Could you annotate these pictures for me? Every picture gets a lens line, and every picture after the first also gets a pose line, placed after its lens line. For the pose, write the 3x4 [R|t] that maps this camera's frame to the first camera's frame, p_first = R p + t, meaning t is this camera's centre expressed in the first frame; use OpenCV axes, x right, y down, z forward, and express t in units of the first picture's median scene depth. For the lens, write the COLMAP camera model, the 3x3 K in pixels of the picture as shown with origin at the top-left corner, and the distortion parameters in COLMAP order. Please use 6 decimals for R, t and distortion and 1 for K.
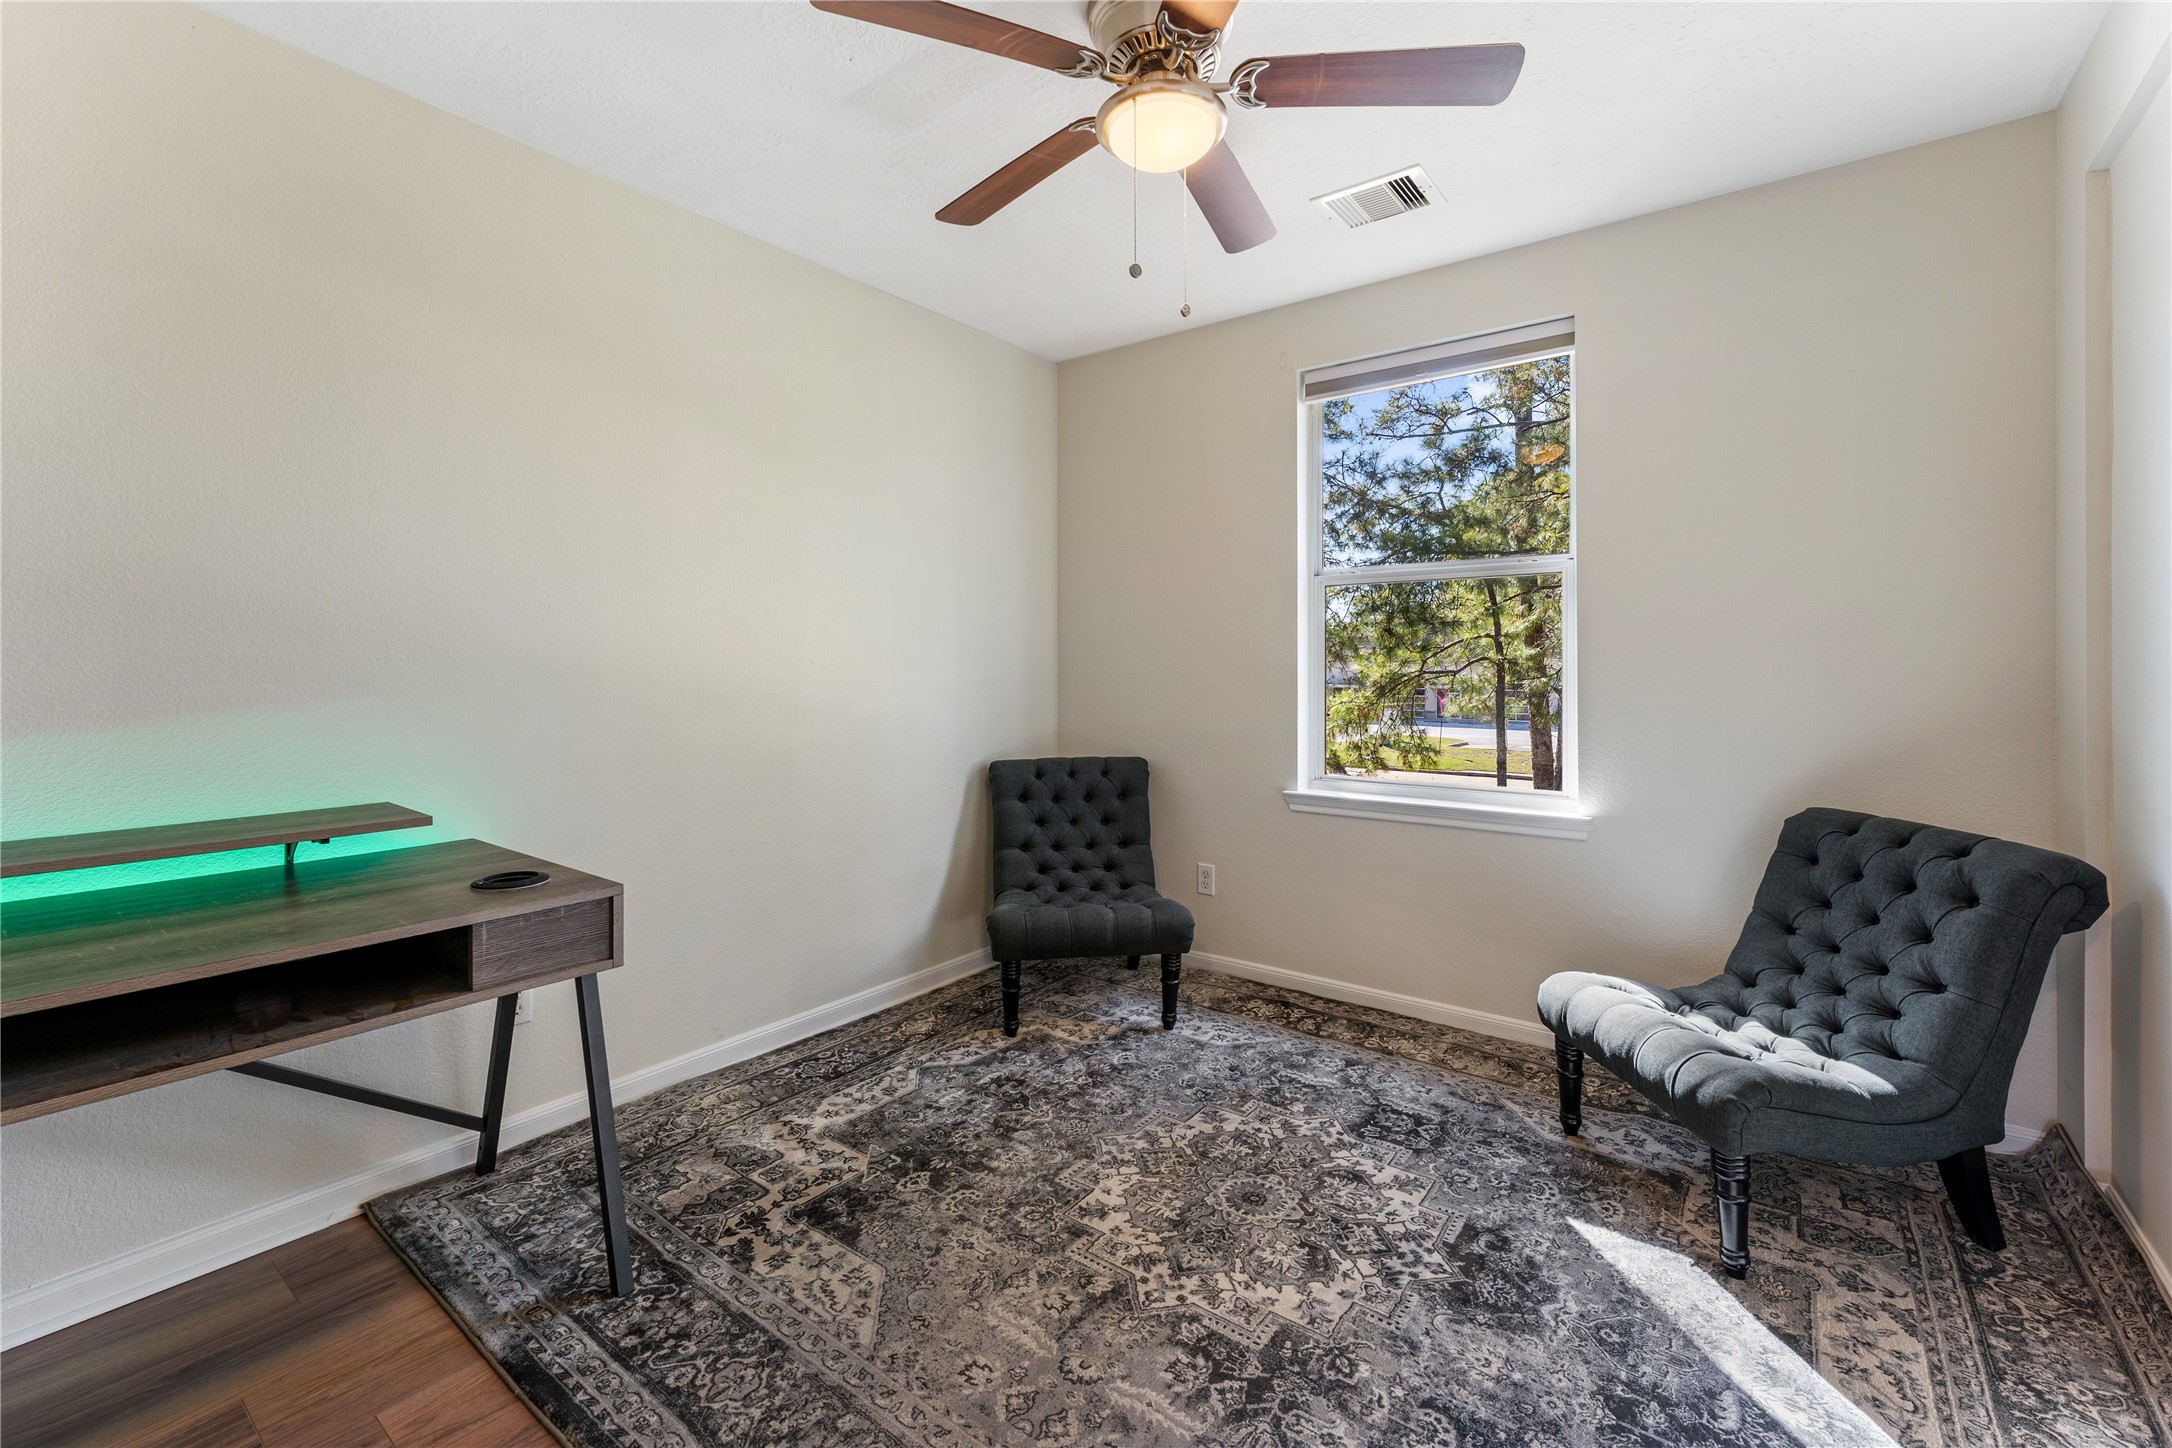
lens RADIAL K [[899.5, 0, 1084.1], [0, 899.5, 682.4], [0, 0, 1]] dist [0.001731, 0.000202]
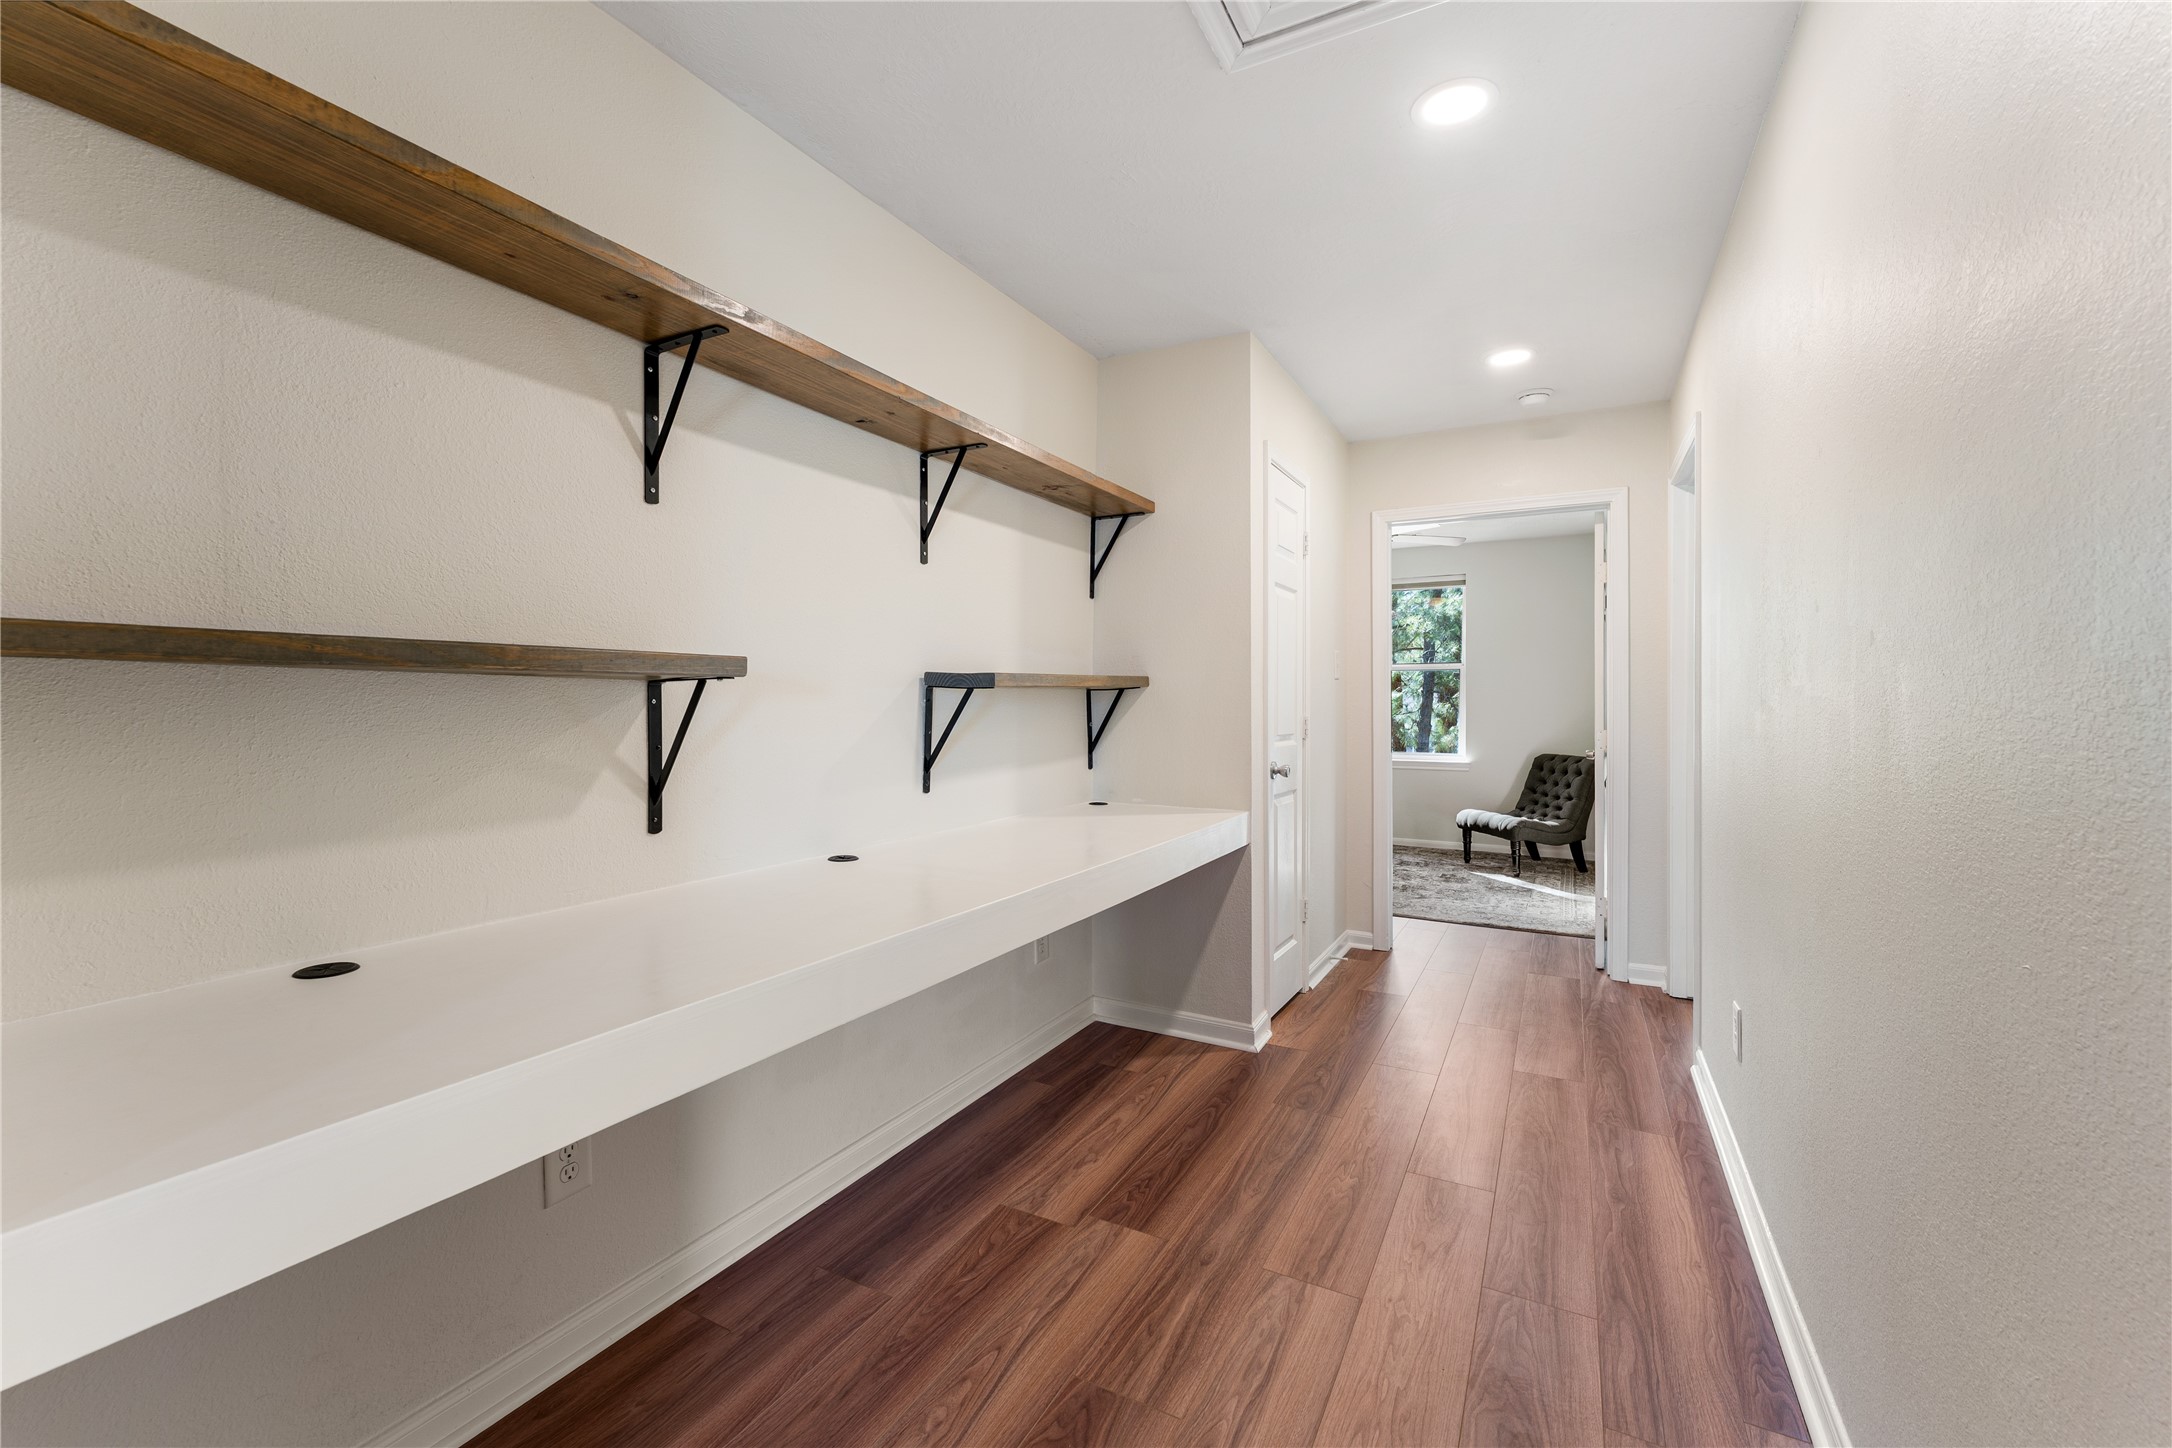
lens RADIAL K [[899.5, 0, 1084.1], [0, 899.5, 682.4], [0, 0, 1]] dist [0.001731, 0.000202]
pose [[0.985818, 0.014608, 0.167181, -1.324304], [-0.008276, 0.999224, -0.038508, 0.038964], [-0.167614, 0.036579, 0.985174, -1.887346]]
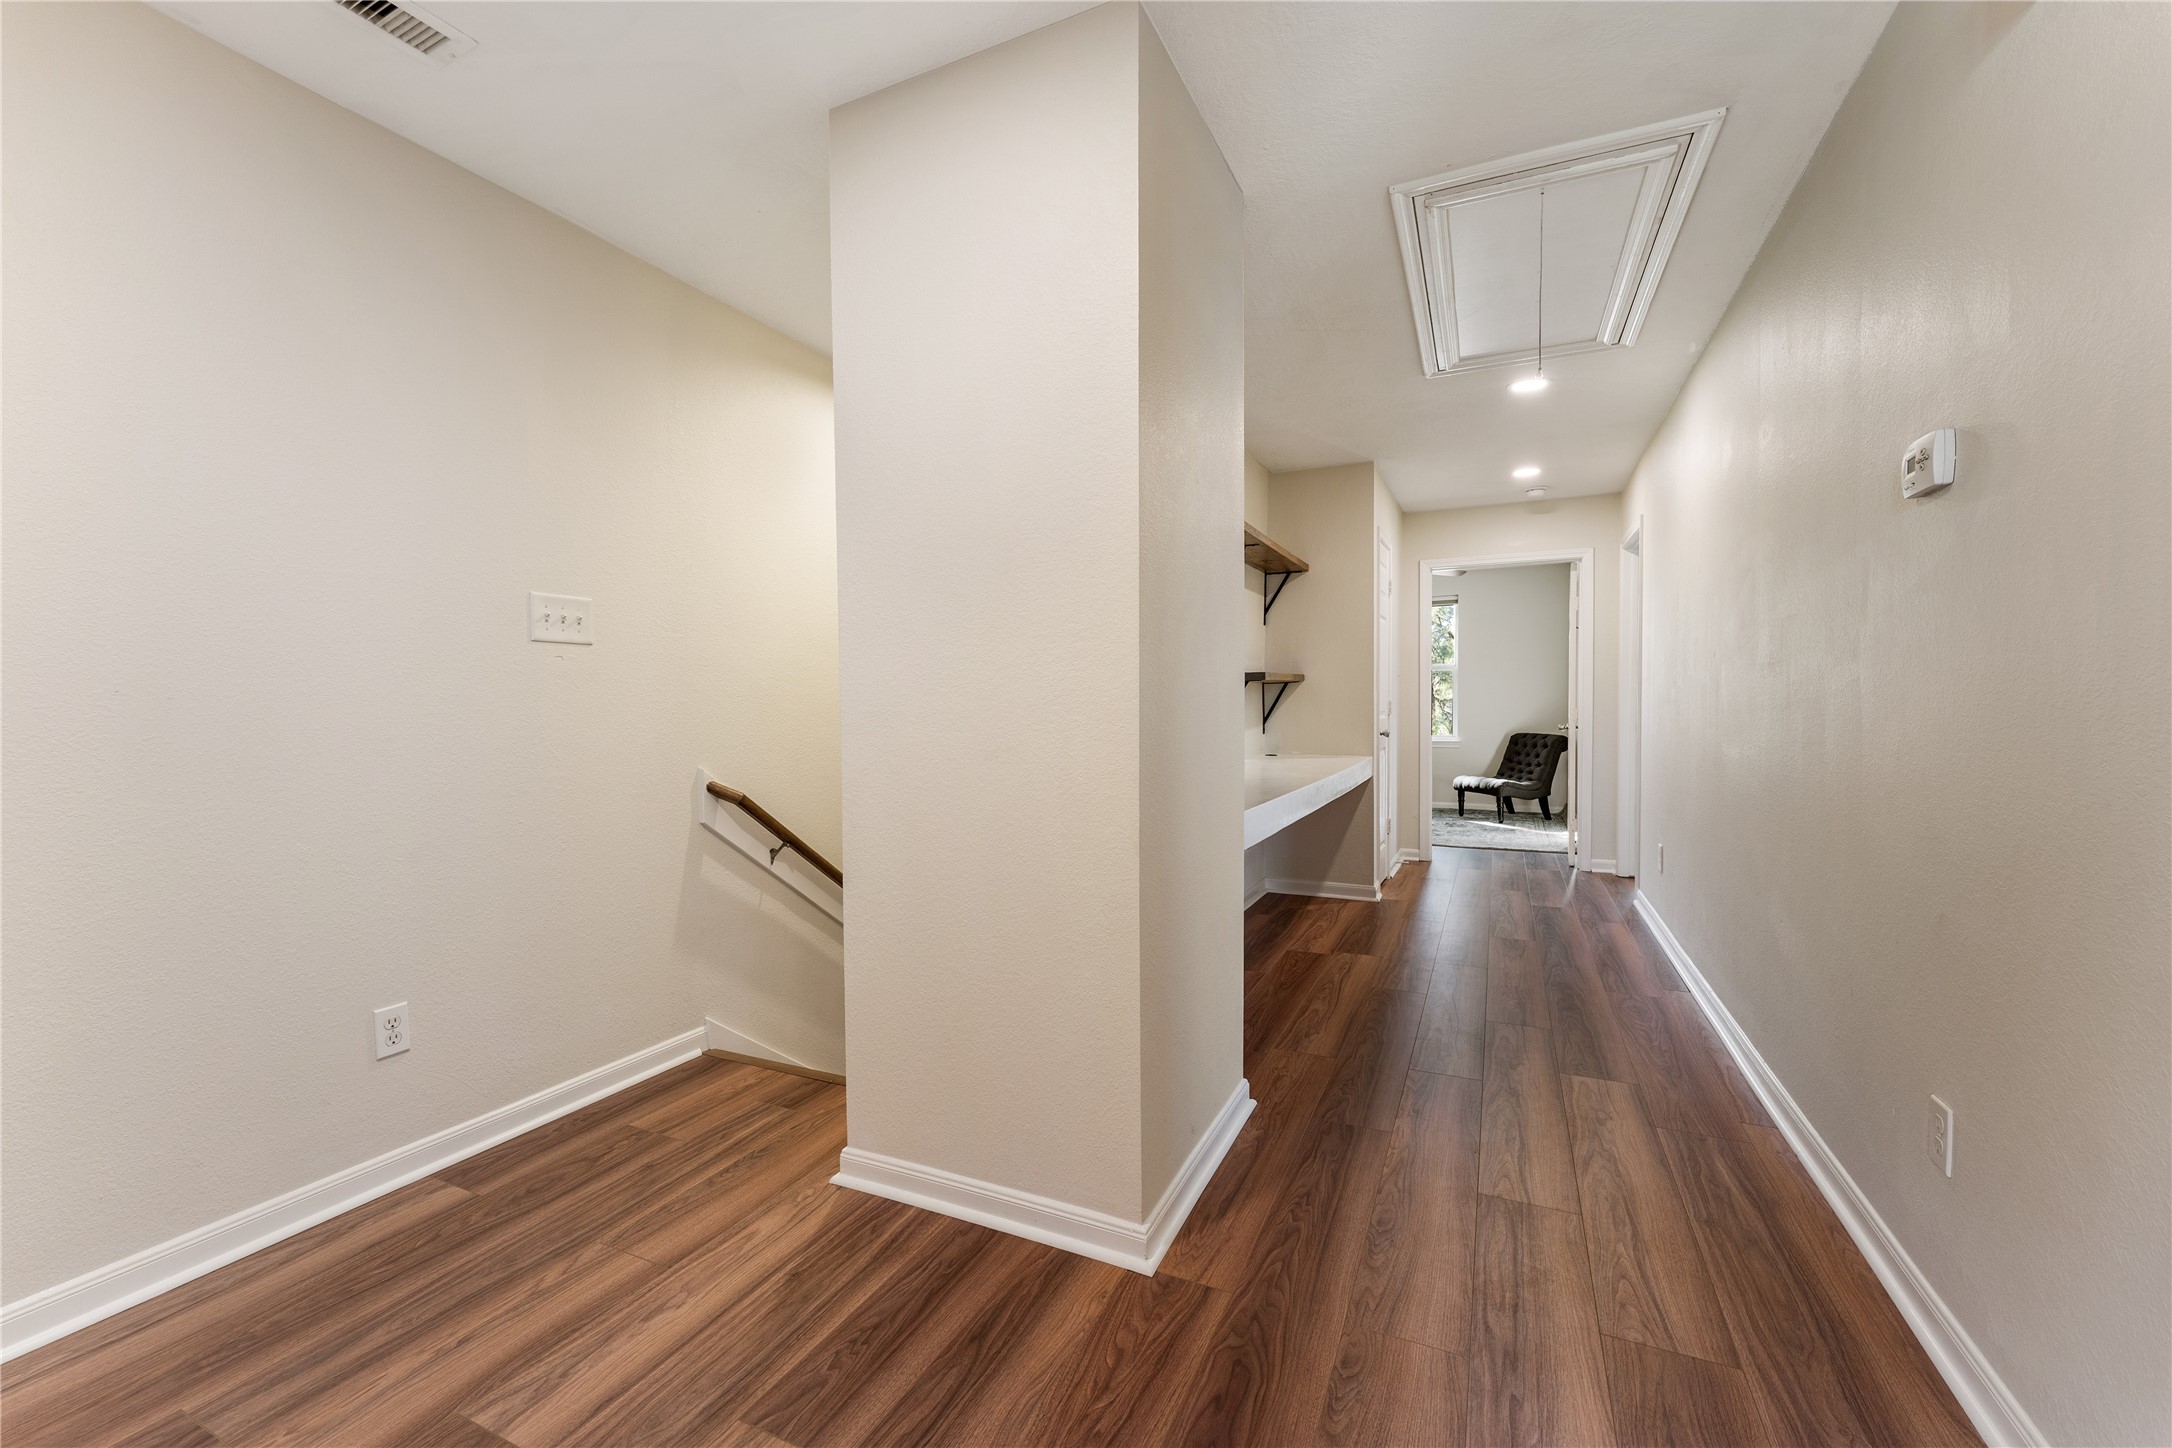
lens RADIAL K [[877.3, 0, 1082.2], [0, 877.3, 710.7], [0, 0, 1]] dist [0.000269, 0.000031]
pose [[0.977176, 0.000089, 0.212432, -2.062981], [0.001882, 0.999957, -0.009076, 0.087497], [-0.212423, 0.009269, 0.977134, -2.600112]]
